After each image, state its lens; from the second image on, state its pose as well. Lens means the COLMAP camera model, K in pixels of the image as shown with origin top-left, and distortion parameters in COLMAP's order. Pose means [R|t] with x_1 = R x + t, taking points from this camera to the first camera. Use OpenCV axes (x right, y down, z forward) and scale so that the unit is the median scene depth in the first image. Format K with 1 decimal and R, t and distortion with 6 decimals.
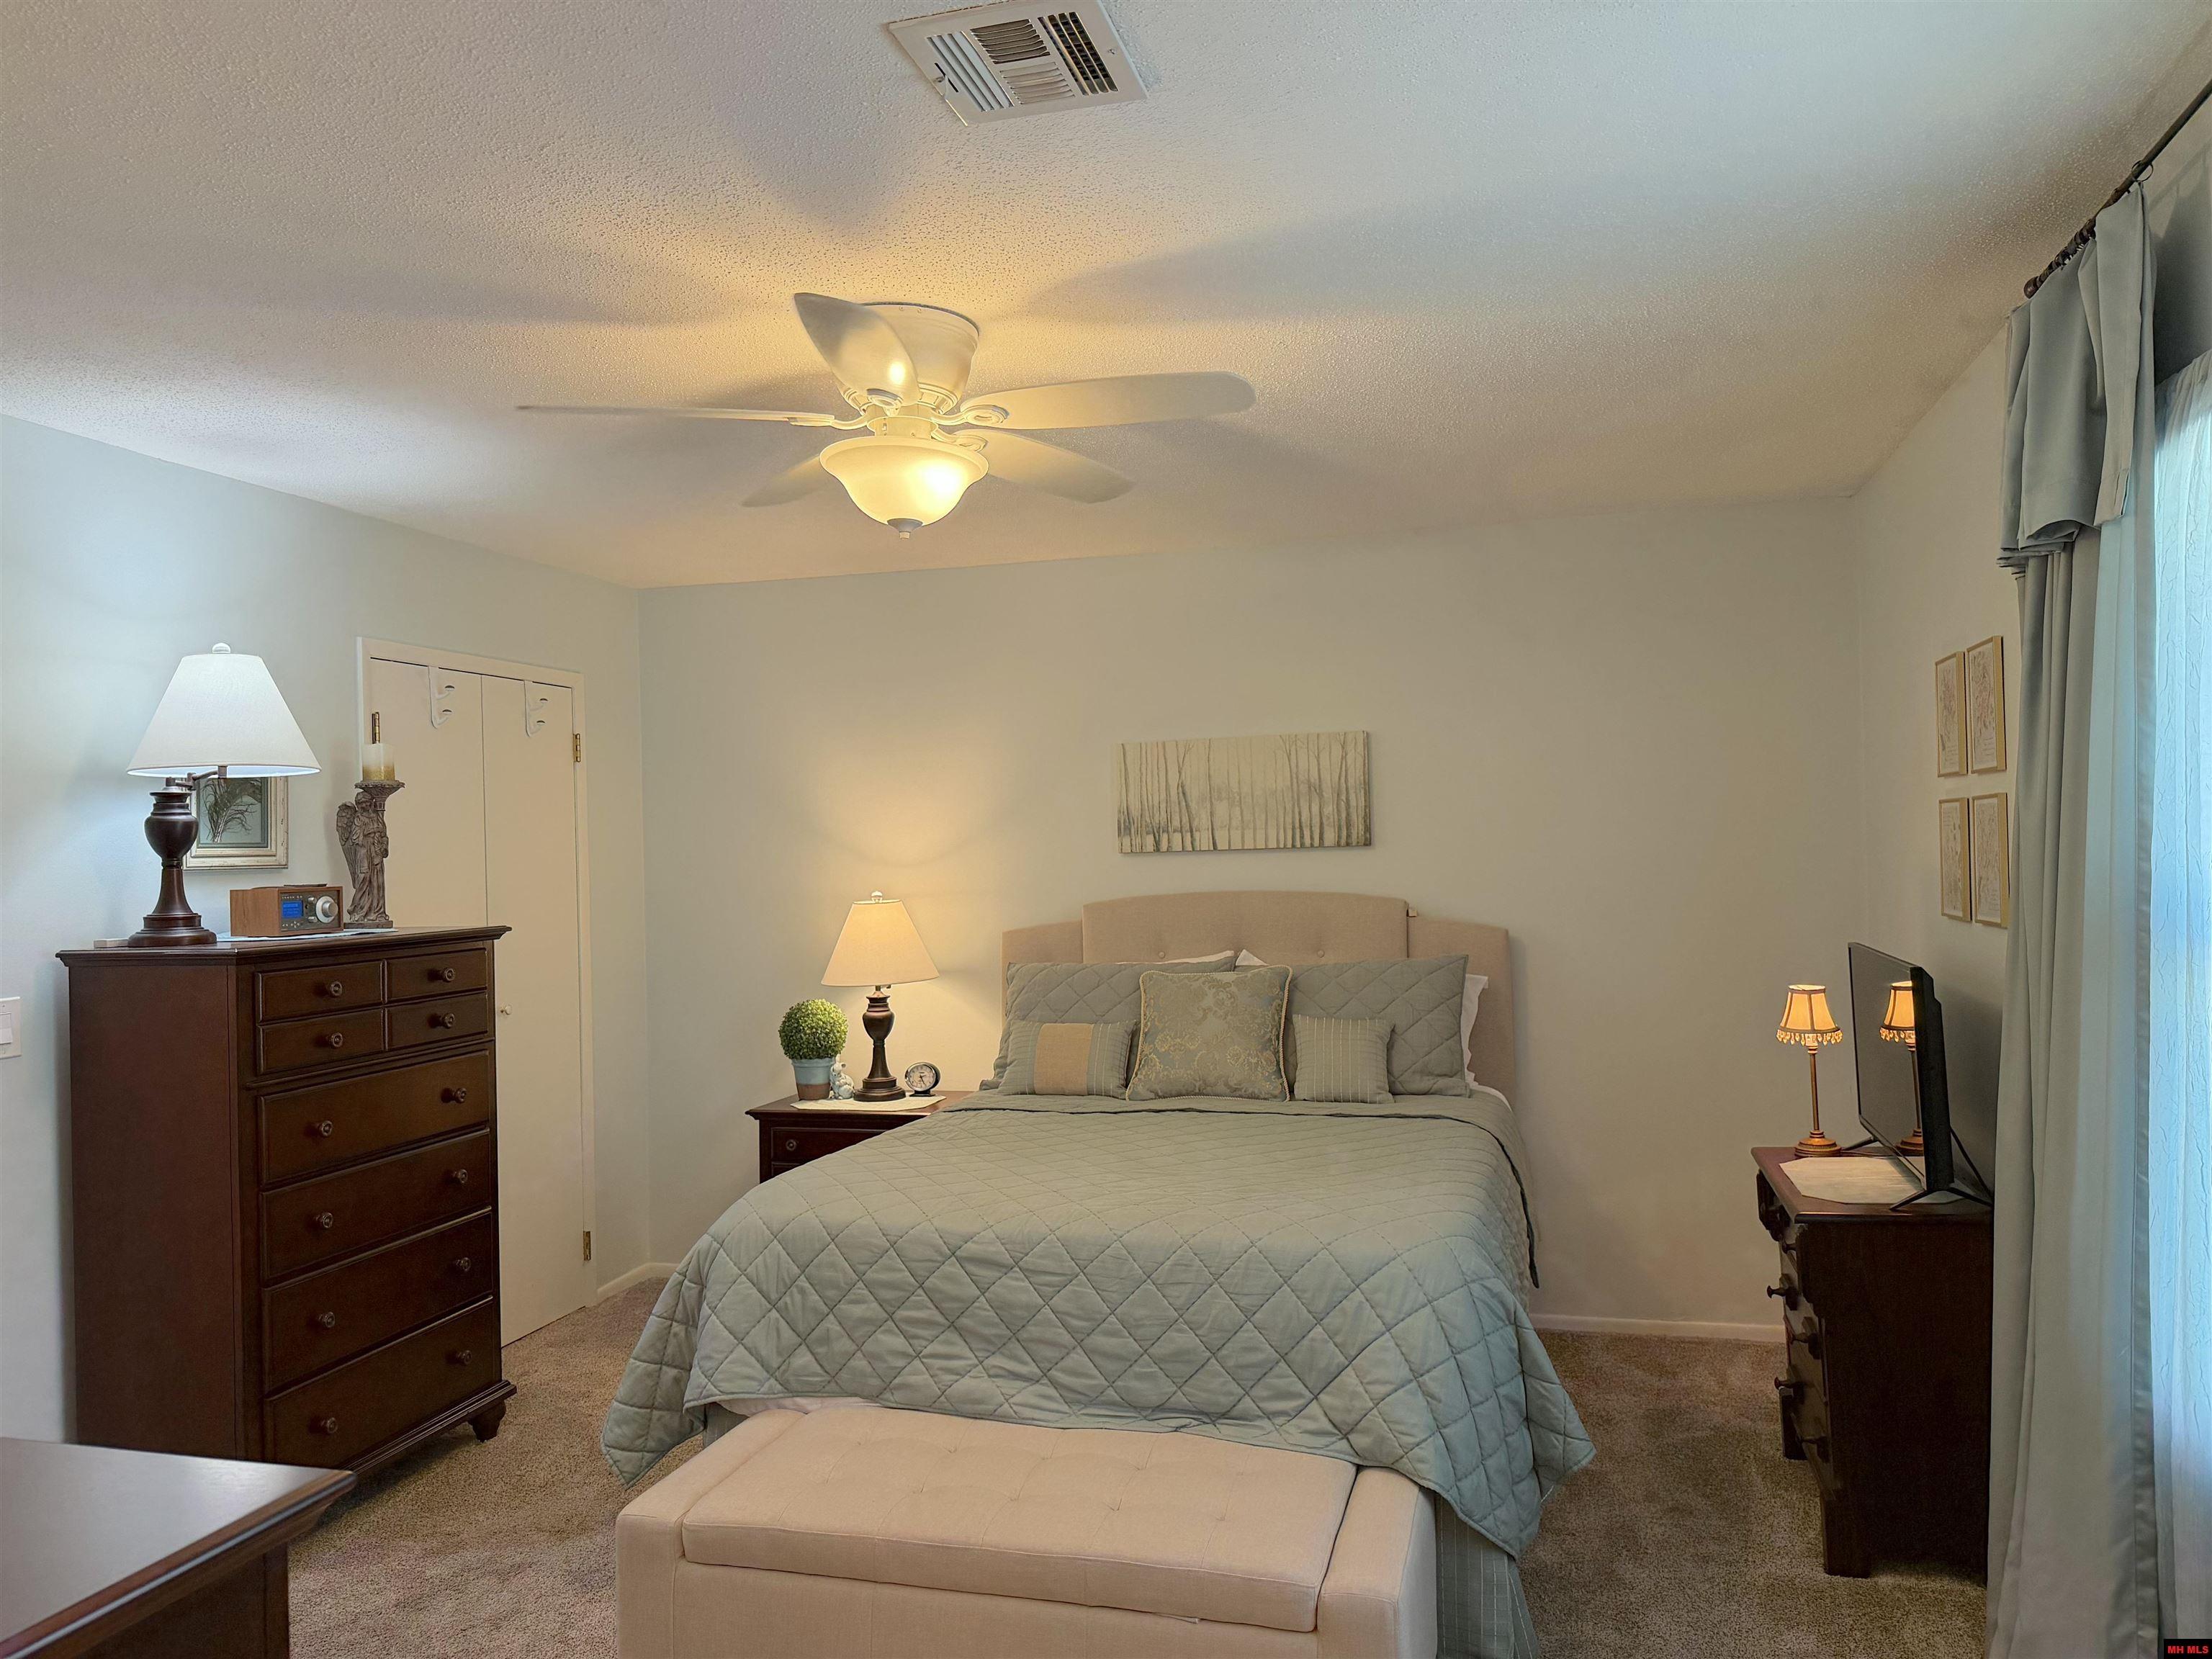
lens RADIAL K [[1540.1, 0, 1112.9], [0, 1540.1, 827.5], [0, 0, 1]] dist [0.108541, -0.173025]
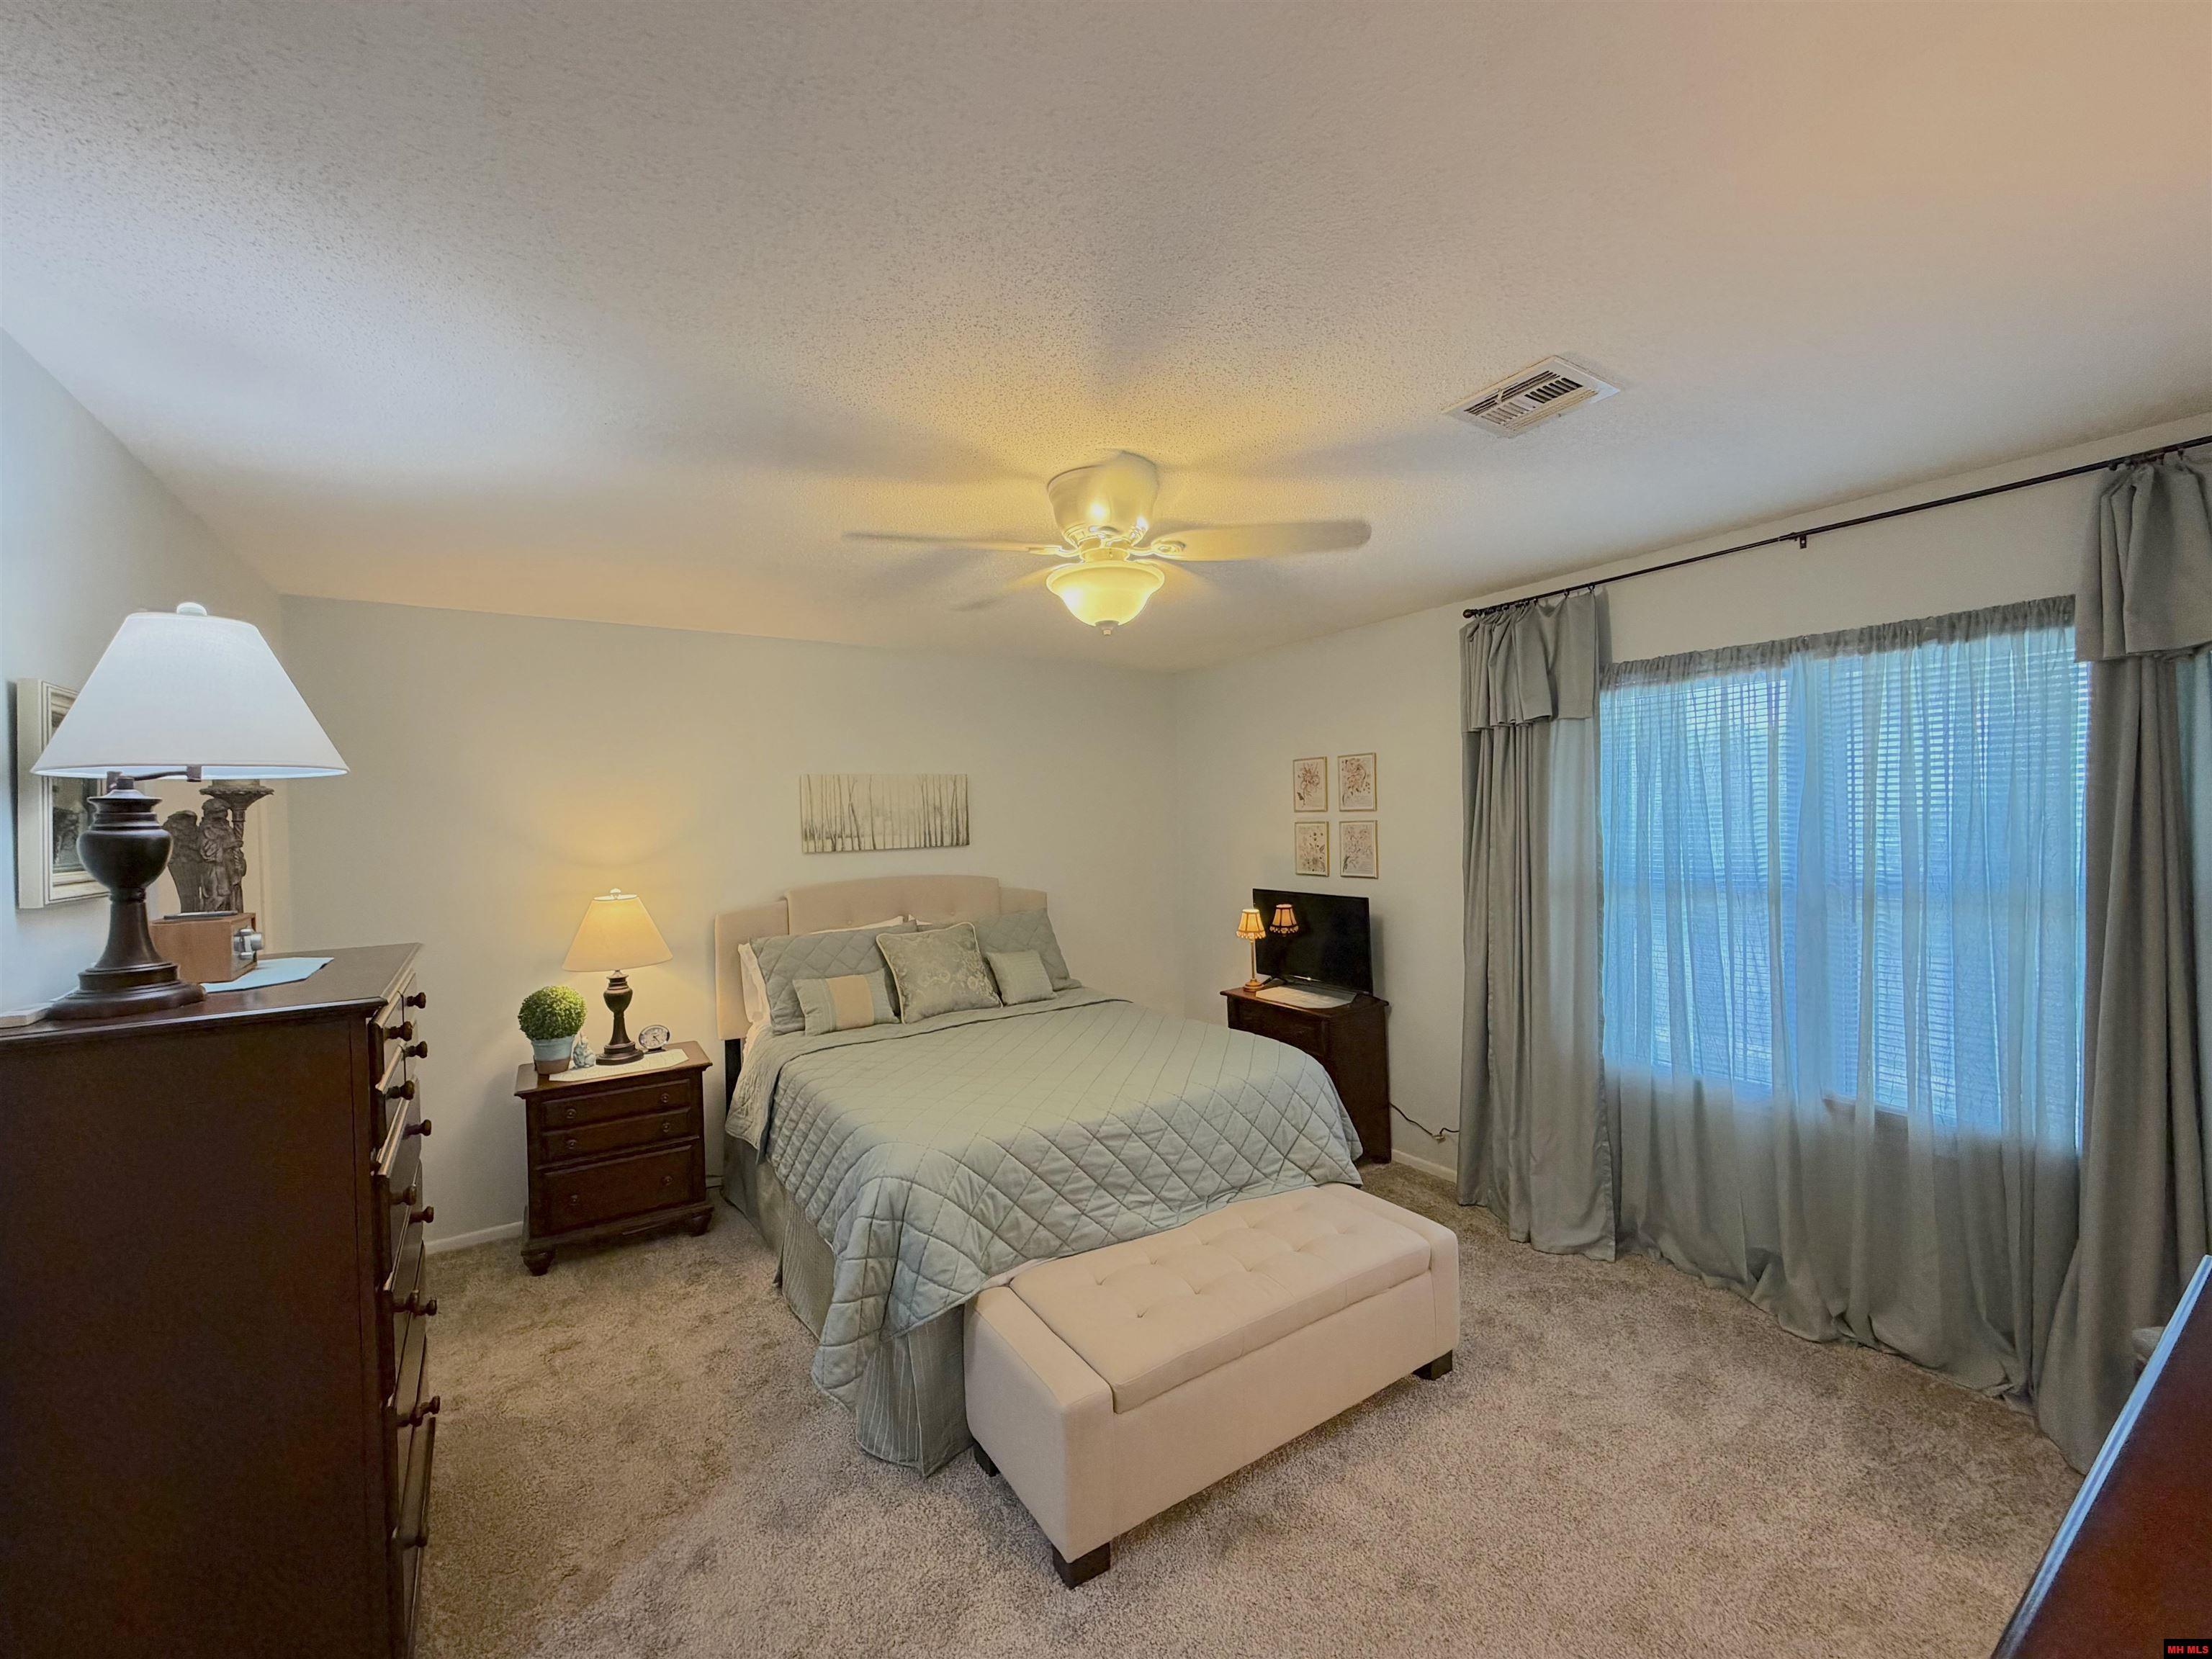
lens RADIAL K [[880.7, 0, 1099.5], [0, 880.7, 830.1], [0, 0, 1]] dist [-0.000353, 0.000199]
pose [[0.663597, -0.000923, 0.748089, -0.569310], [-0.001408, 0.999996, 0.002483, -0.008722], [-0.748089, -0.002701, 0.663593, 0.366619]]
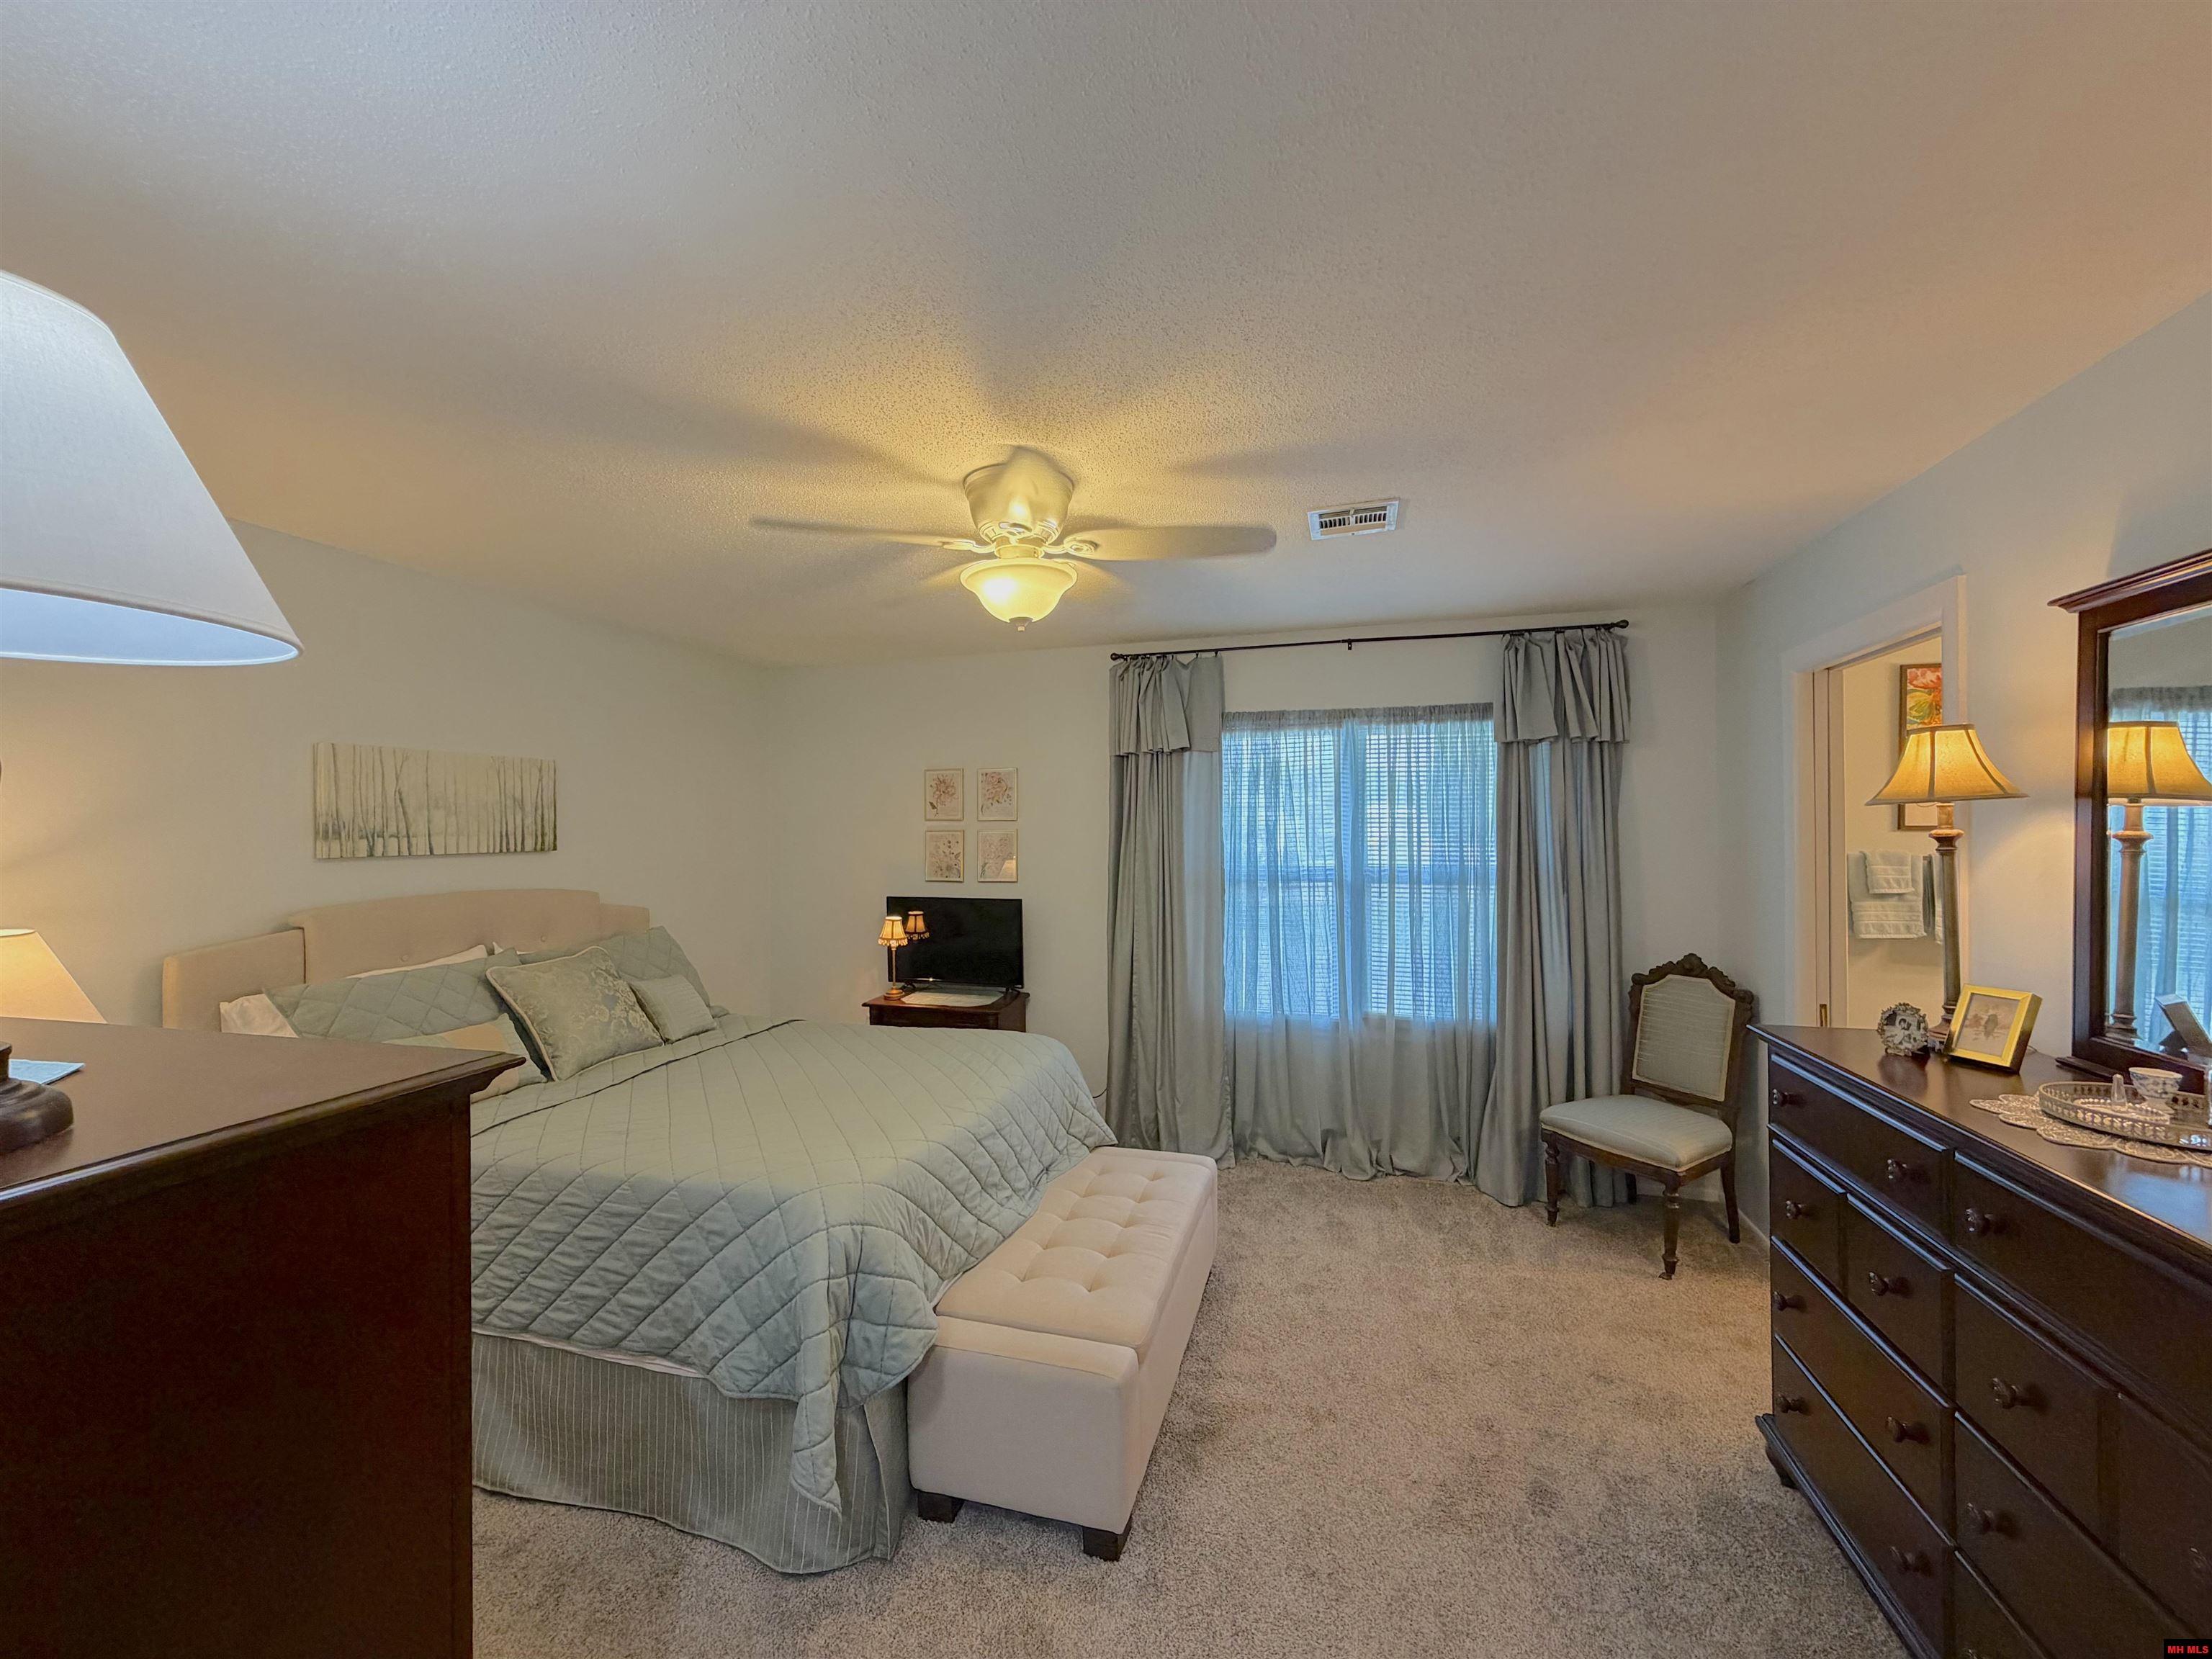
lens RADIAL K [[880.7, 0, 1099.5], [0, 880.7, 830.1], [0, 0, 1]] dist [-0.000353, 0.000199]
pose [[0.009580, 0.025695, 0.999624, -0.724155], [-0.008012, 0.999640, -0.025619, 0.012497], [-0.999922, -0.007763, 0.009782, 0.709831]]
